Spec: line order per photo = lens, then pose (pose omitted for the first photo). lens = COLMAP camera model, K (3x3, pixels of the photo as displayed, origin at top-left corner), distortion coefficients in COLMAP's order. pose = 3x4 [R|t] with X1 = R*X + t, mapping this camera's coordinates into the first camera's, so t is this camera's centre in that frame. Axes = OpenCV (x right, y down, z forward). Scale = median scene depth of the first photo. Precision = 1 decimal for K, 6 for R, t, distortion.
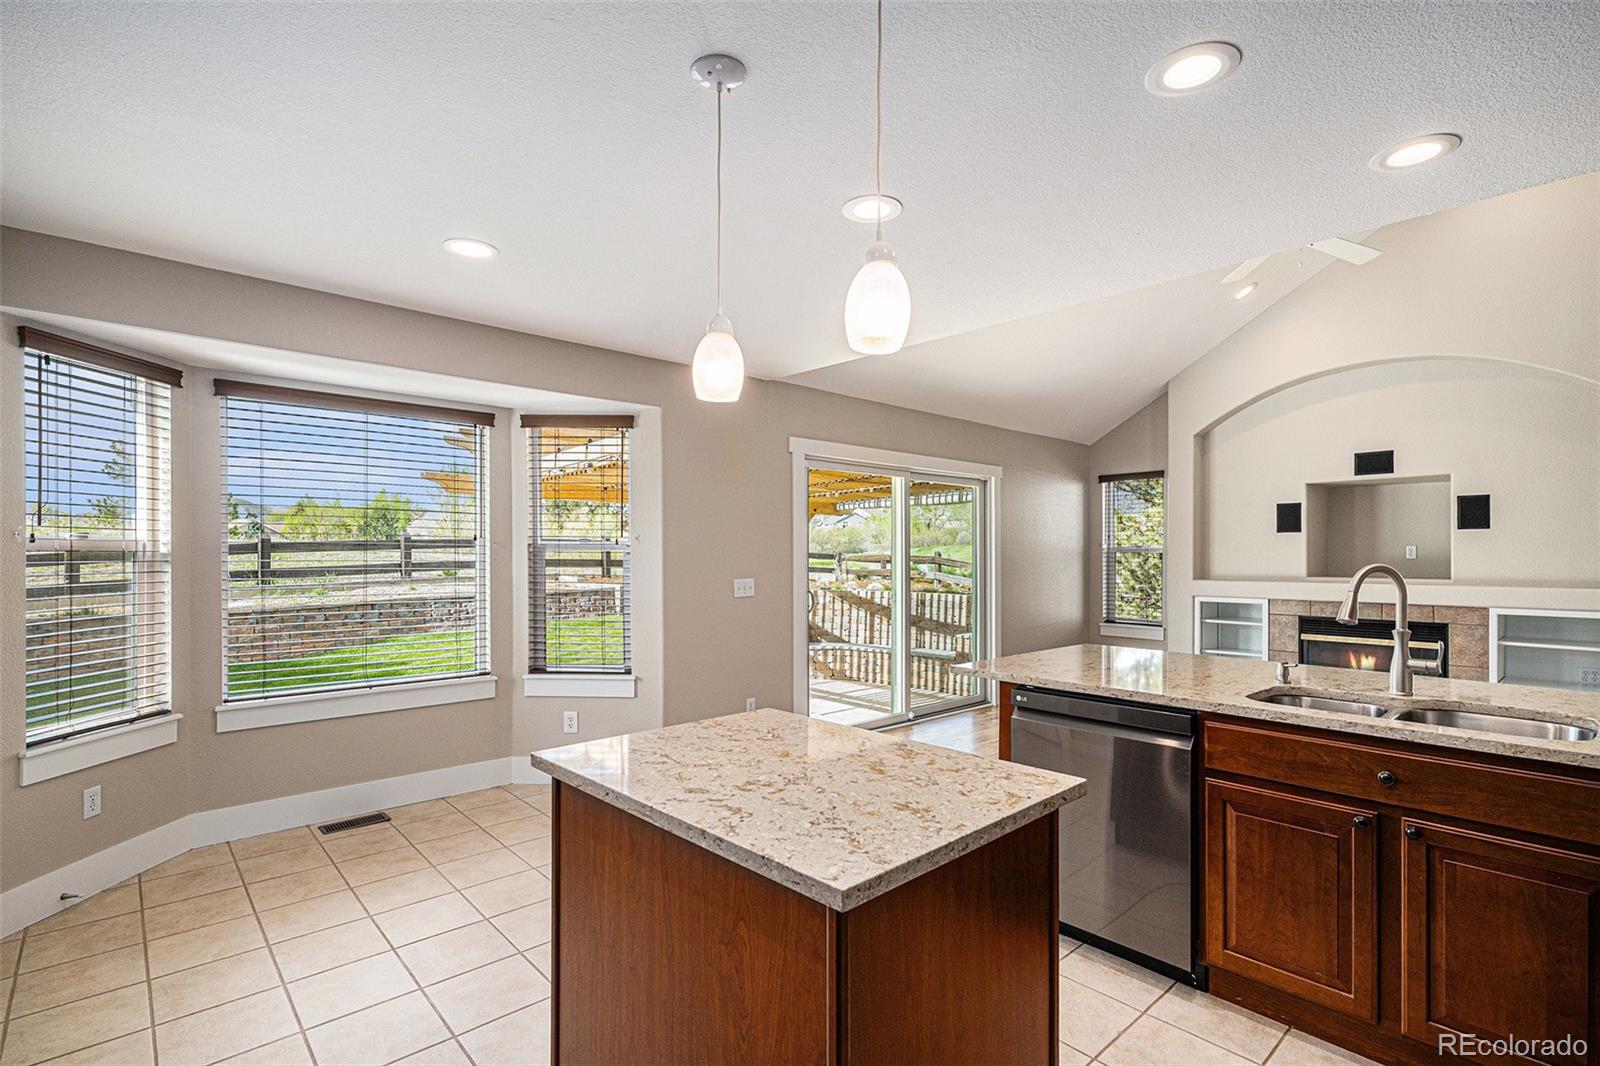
lens RADIAL K [[760.3, 0, 794.0], [0, 760.3, 554.9], [0, 0, 1]] dist [0.002865, -0.000341]
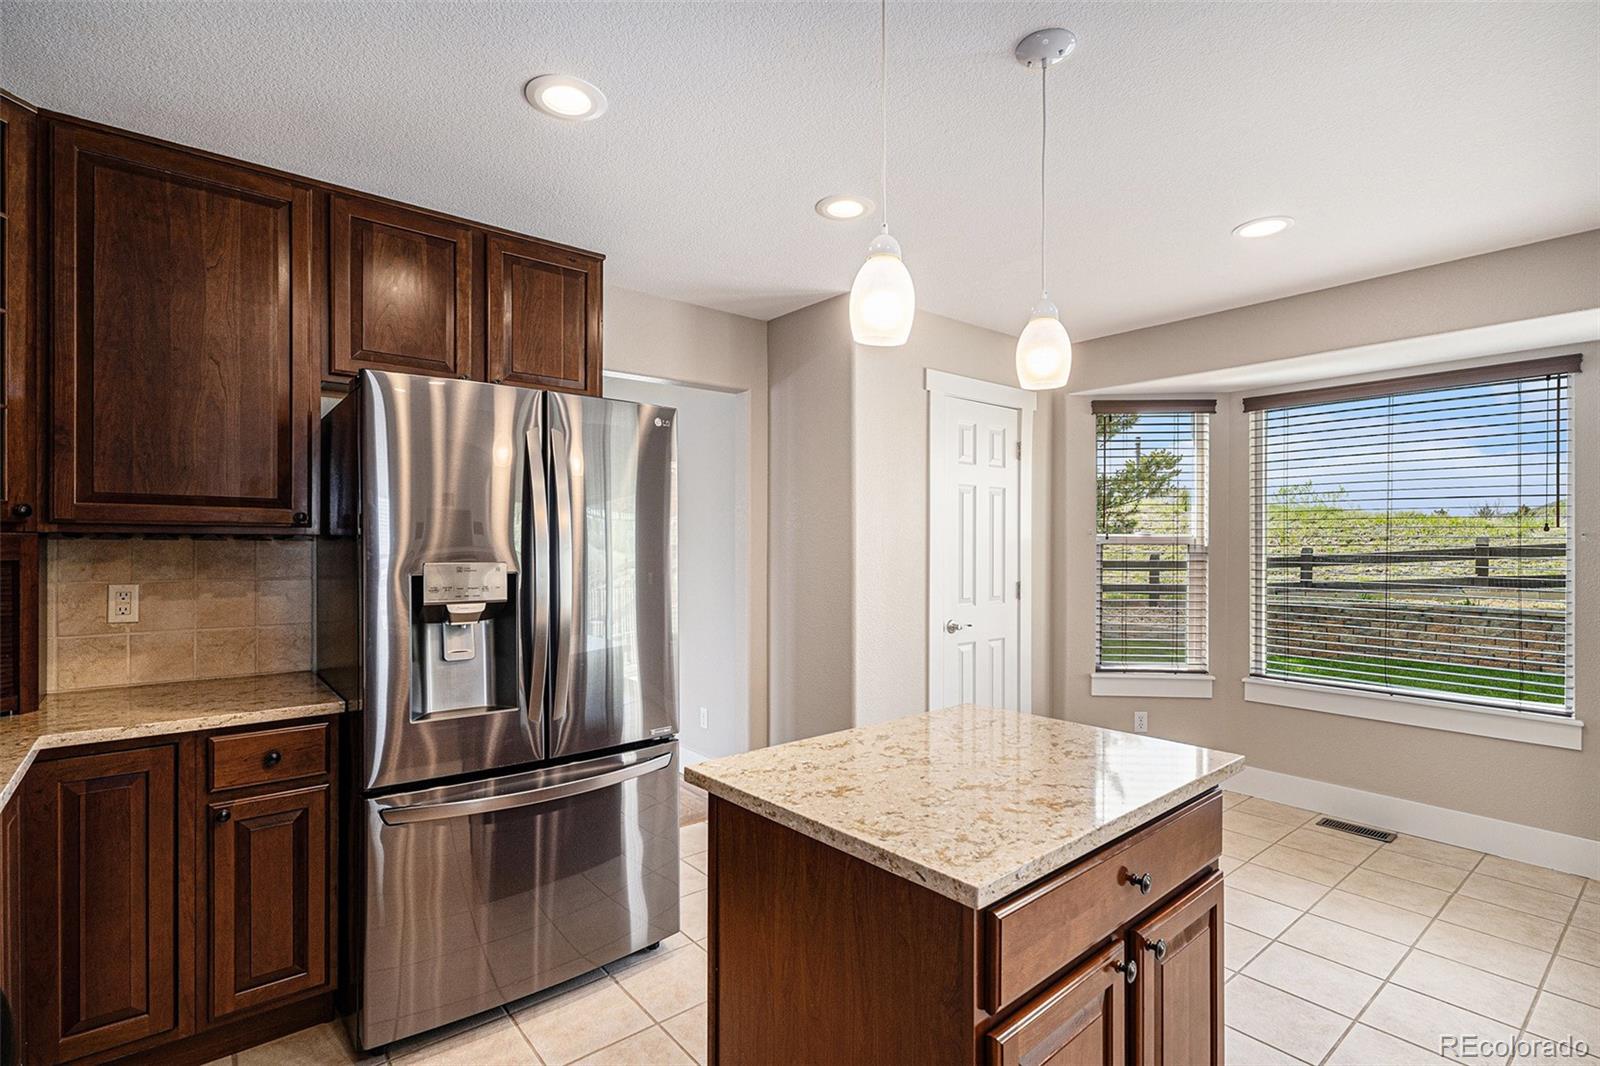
lens RADIAL K [[760.3, 0, 800.4], [0, 760.3, 537.7], [0, 0, 1]] dist [0.002865, -0.000341]
pose [[-0.045074, -0.007951, -0.998952, 0.872799], [-0.009037, 0.999931, -0.007551, -0.002511], [0.998943, 0.008687, -0.045143, 0.720734]]
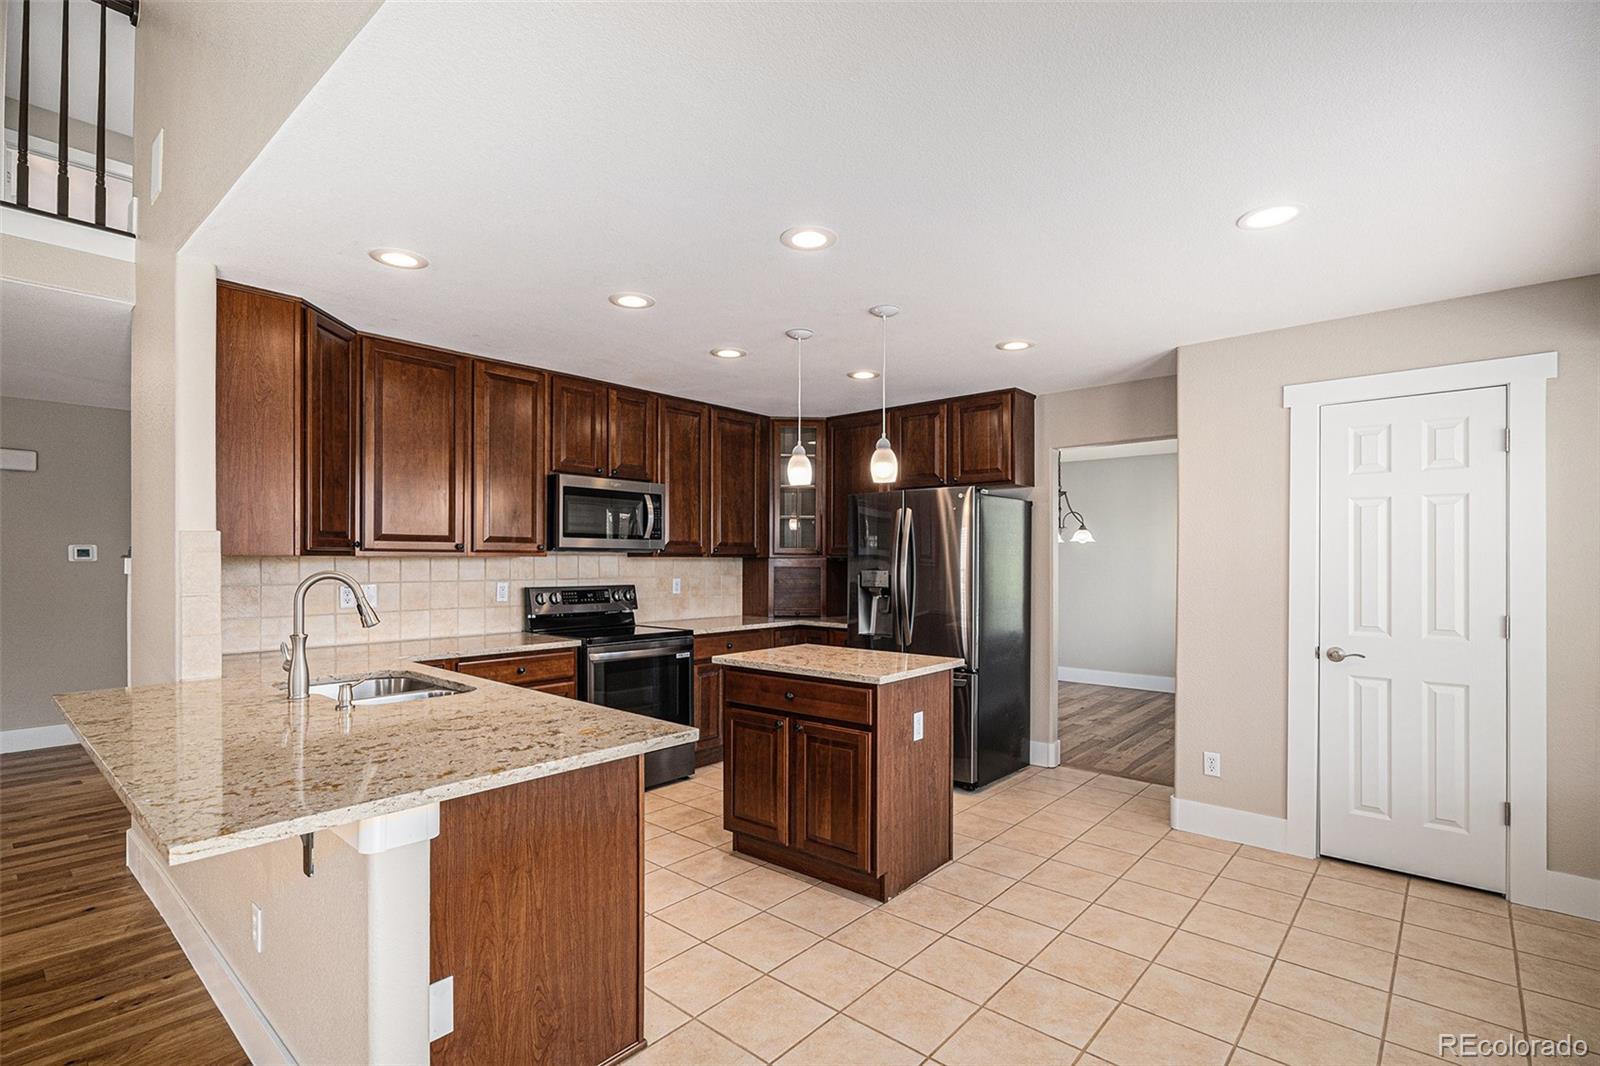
lens RADIAL K [[760.3, 0, 793.7], [0, 760.3, 545.8], [0, 0, 1]] dist [0.002865, -0.000341]
pose [[-0.994351, -0.007833, -0.105856, 0.331974], [-0.006570, 0.999903, -0.012274, -0.020428], [0.105942, -0.011509, -0.994306, 2.835402]]
